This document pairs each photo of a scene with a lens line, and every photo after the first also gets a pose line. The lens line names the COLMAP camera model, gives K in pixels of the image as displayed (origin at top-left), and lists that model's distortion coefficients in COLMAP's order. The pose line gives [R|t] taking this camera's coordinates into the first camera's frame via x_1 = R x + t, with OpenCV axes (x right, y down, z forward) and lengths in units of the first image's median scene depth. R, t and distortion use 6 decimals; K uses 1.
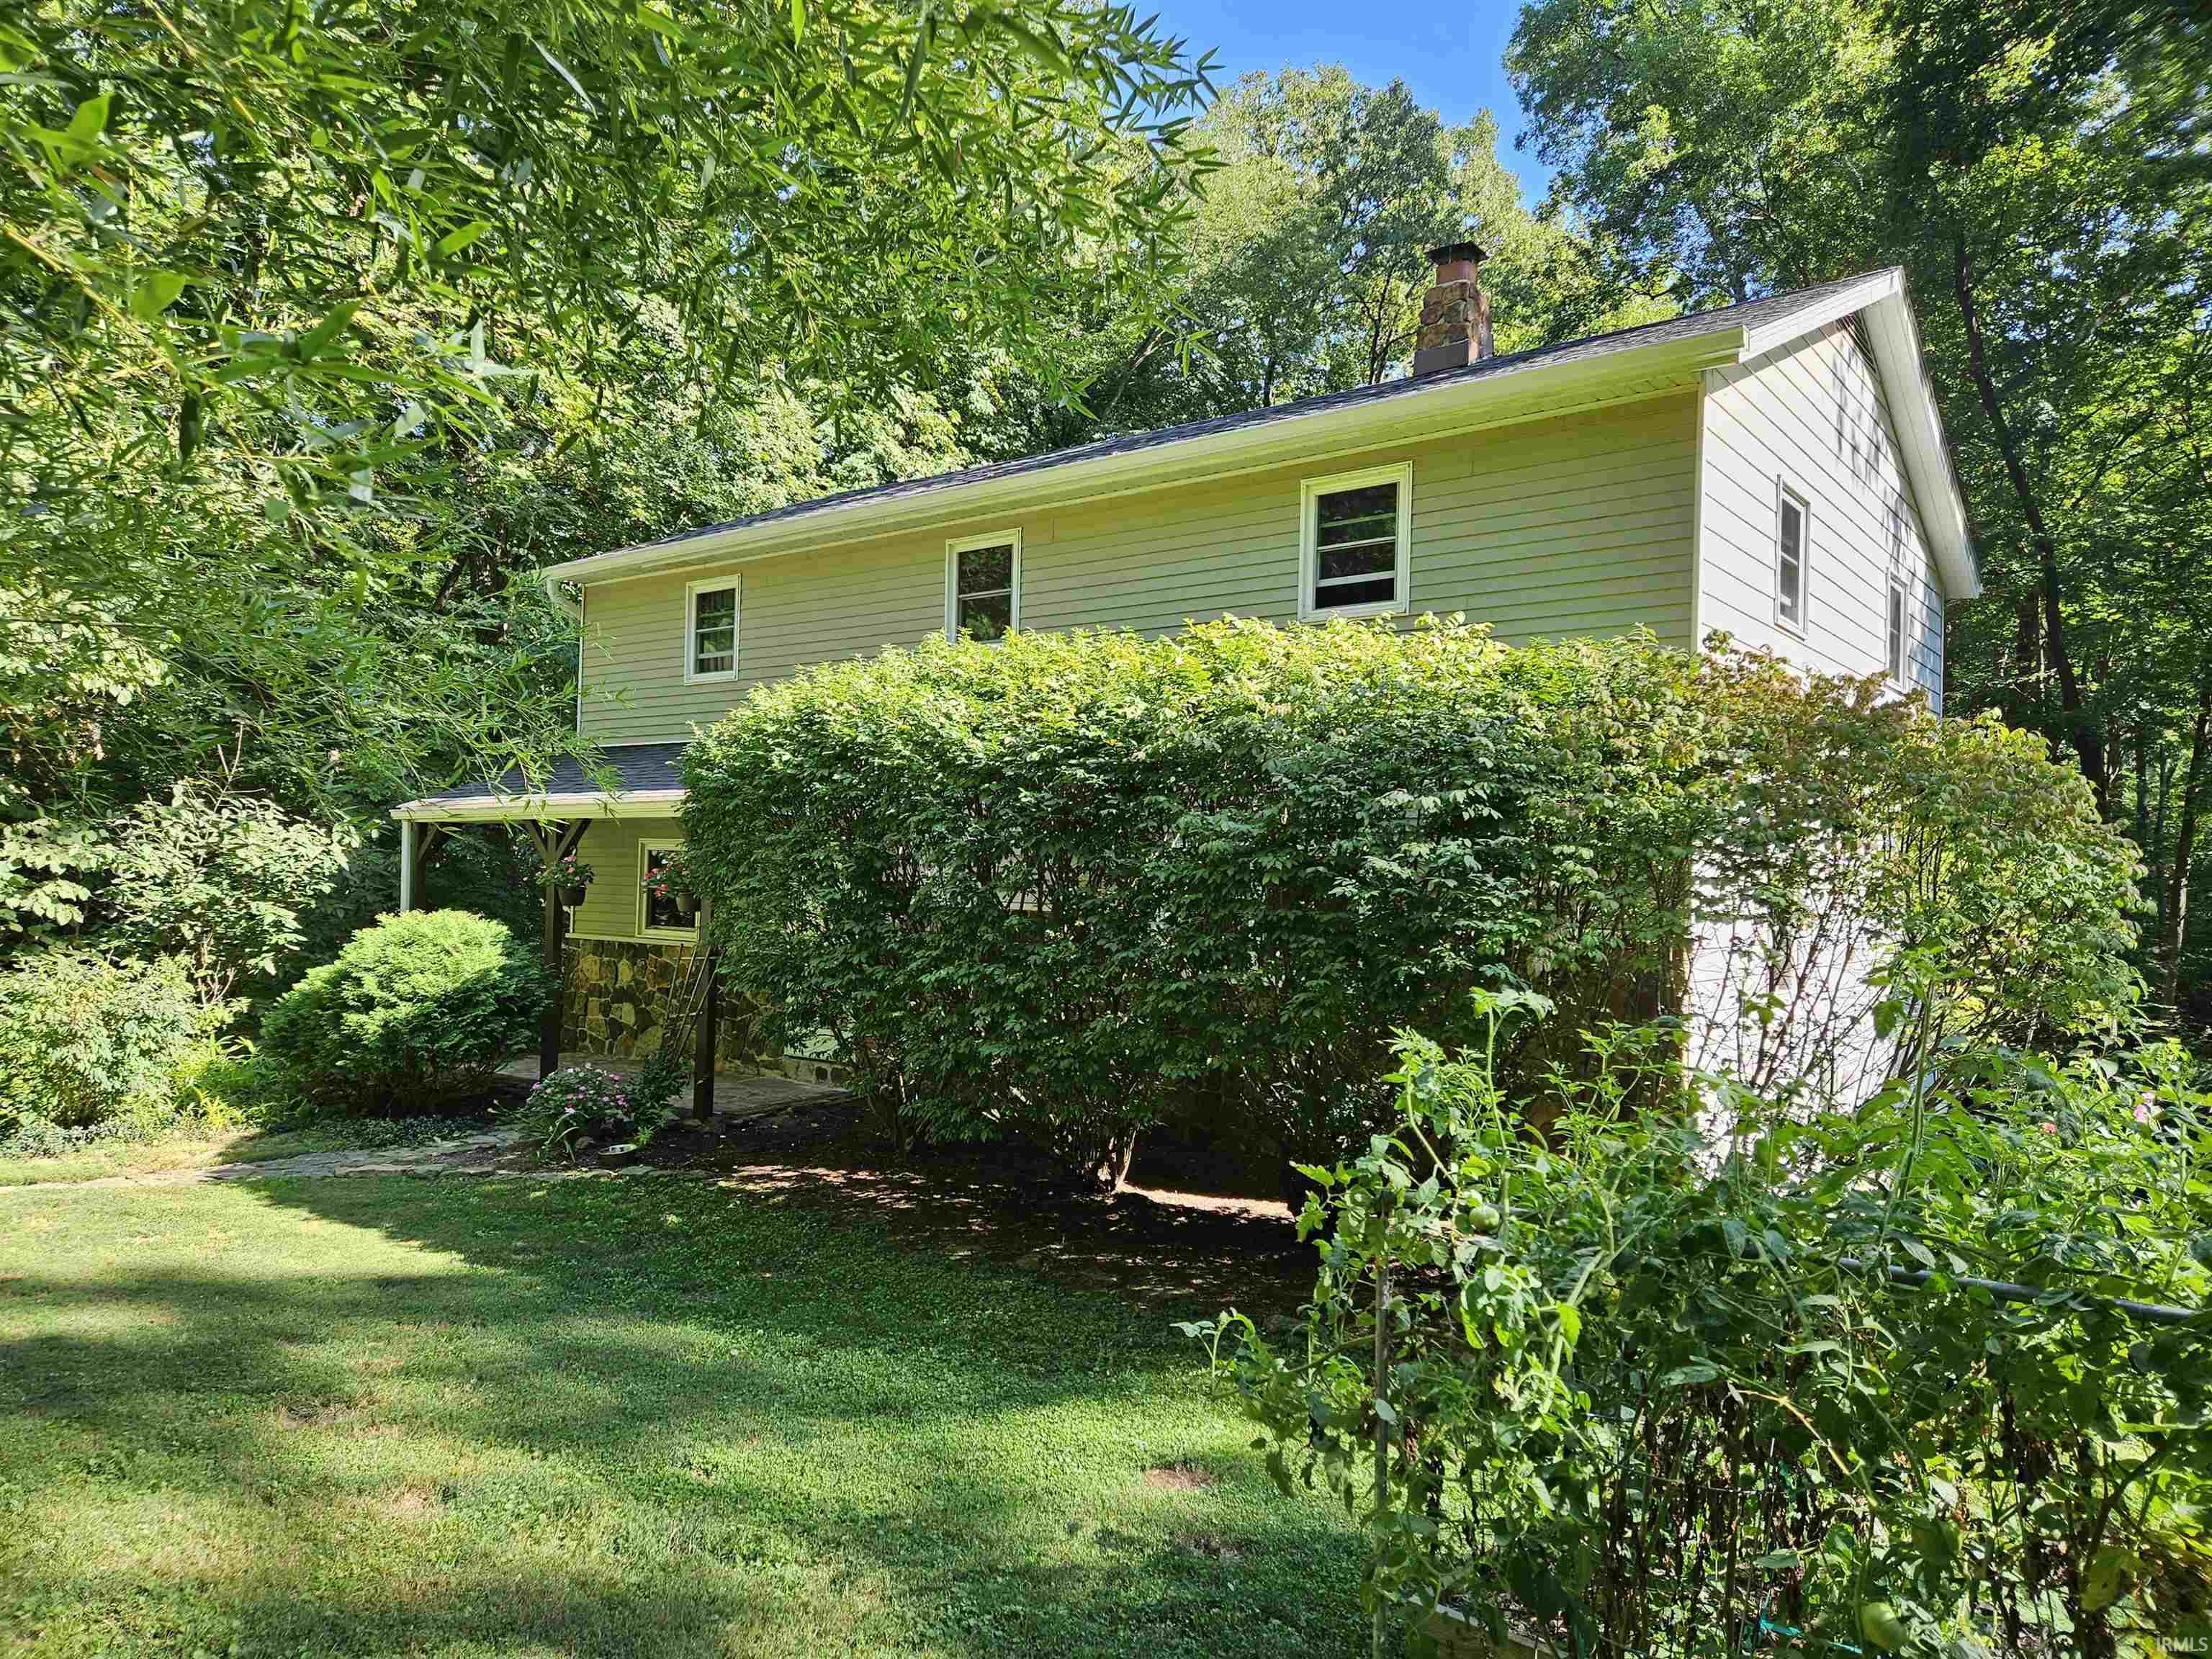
lens RADIAL K [[1471.5, 0, 1115.2], [0, 1471.5, 839.8], [0, 0, 1]] dist [0.010555, 0.000723]
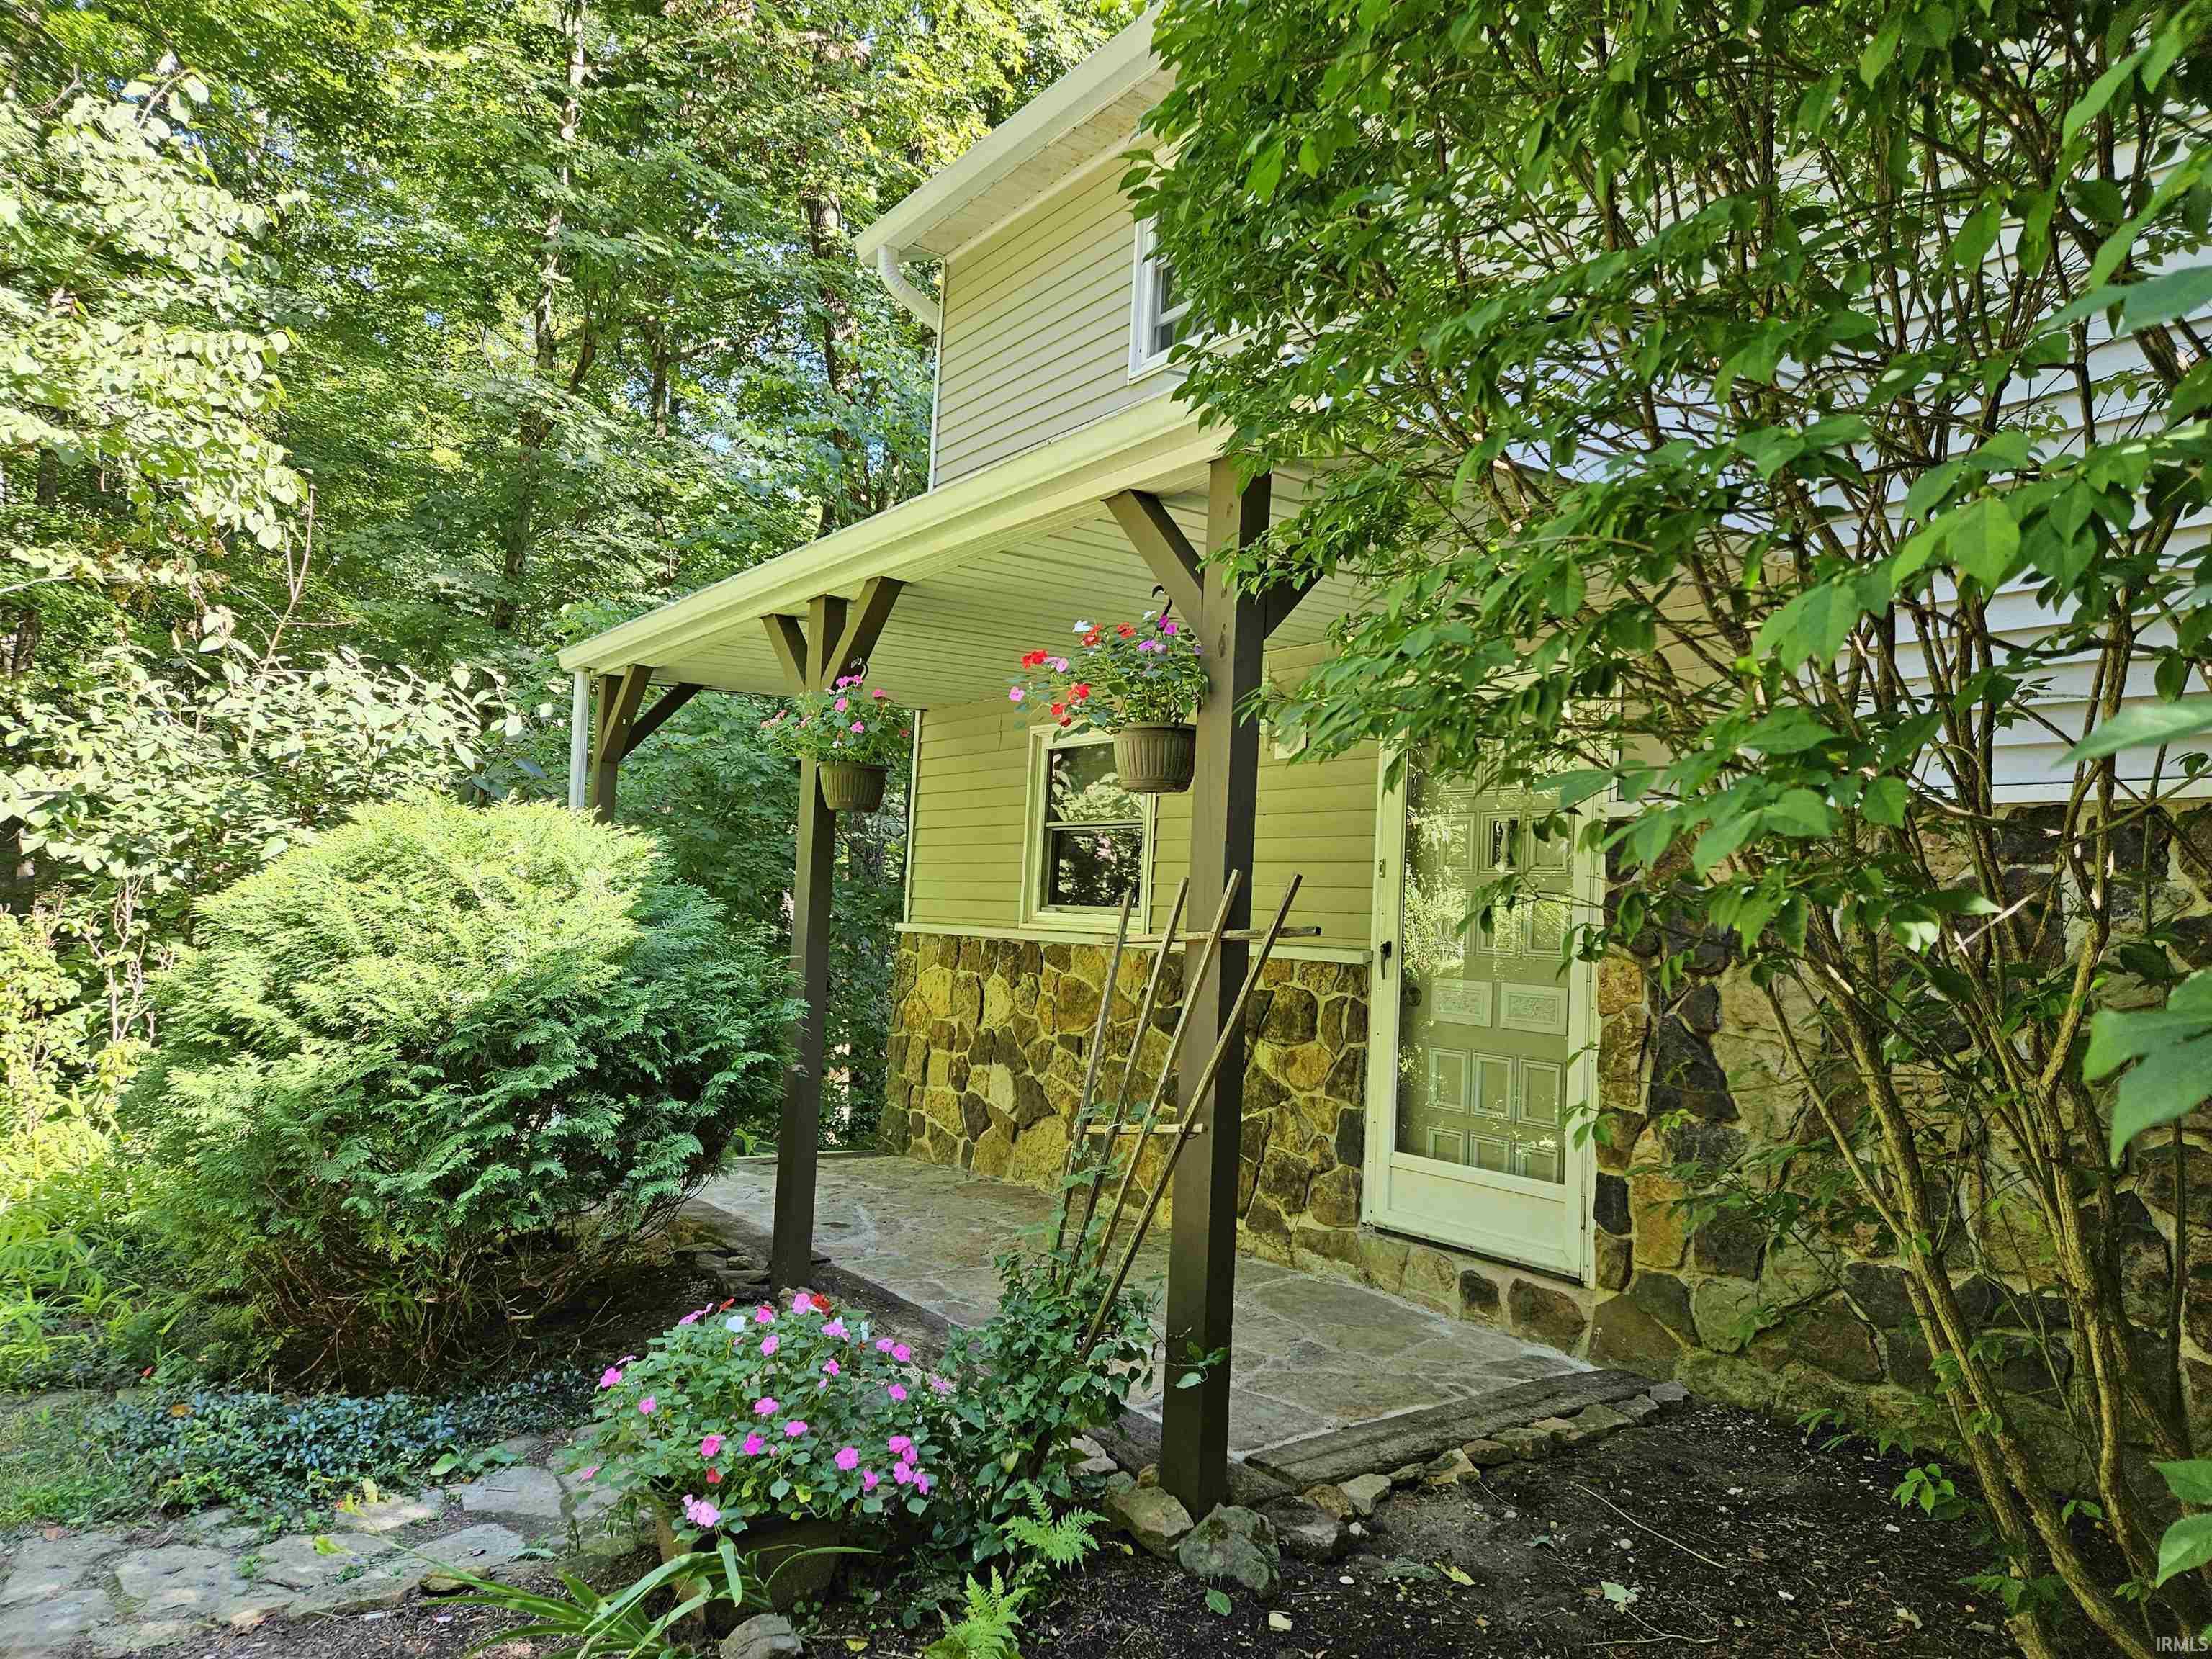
lens RADIAL K [[1471.5, 0, 1105.4], [0, 1471.5, 825.1], [0, 0, 1]] dist [0.010555, 0.000723]
pose [[0.961799, 0.006675, -0.273675, -0.194493], [-0.021185, 0.998520, -0.050098, 0.065039], [0.272935, 0.053982, 0.960517, 0.633006]]
